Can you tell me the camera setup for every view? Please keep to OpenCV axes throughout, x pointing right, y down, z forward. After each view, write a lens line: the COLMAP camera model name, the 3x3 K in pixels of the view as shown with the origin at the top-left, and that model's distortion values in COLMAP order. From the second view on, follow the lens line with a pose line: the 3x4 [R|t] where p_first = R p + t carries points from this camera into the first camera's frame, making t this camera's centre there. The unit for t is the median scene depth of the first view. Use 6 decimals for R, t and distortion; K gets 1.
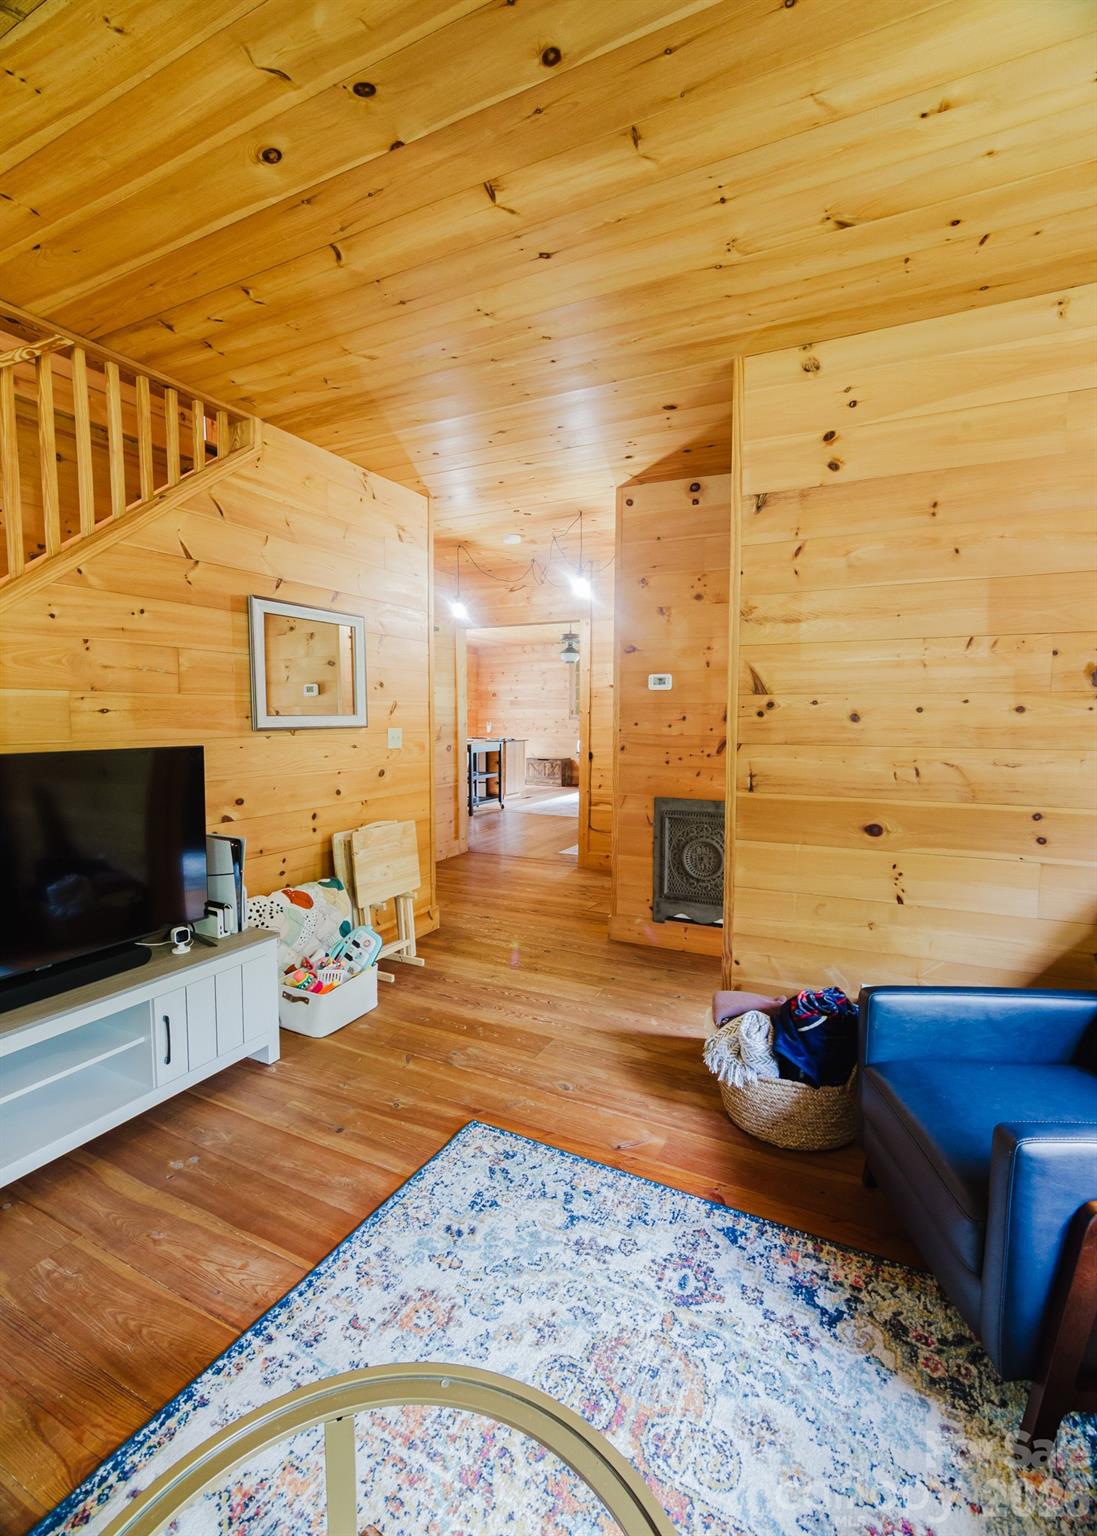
lens RADIAL K [[682.1, 0, 547.4], [0, 682.1, 764.3], [0, 0, 1]] dist [-0.009227, 0.000050]
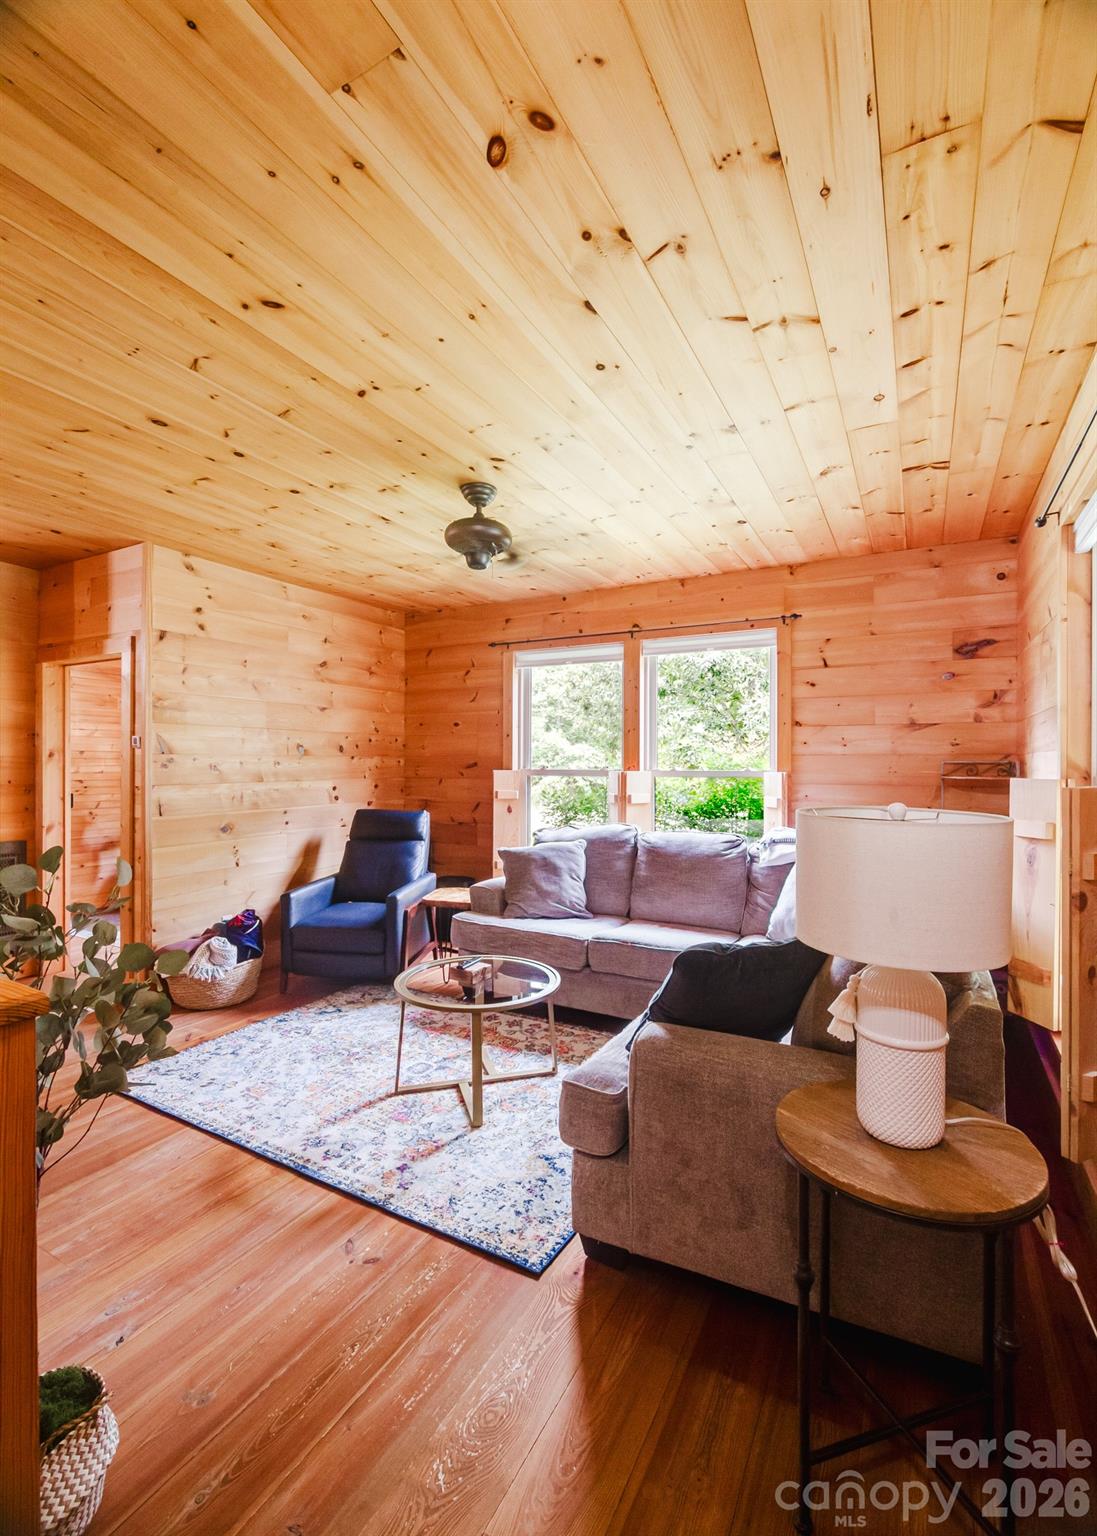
lens RADIAL K [[682.1, 0, 547.4], [0, 682.1, 764.3], [0, 0, 1]] dist [-0.009227, 0.000050]
pose [[0.041140, -0.004673, 0.999142, -1.664346], [0.073672, 0.997281, 0.001631, -0.020044], [-0.996434, 0.073542, 0.041372, 0.060048]]
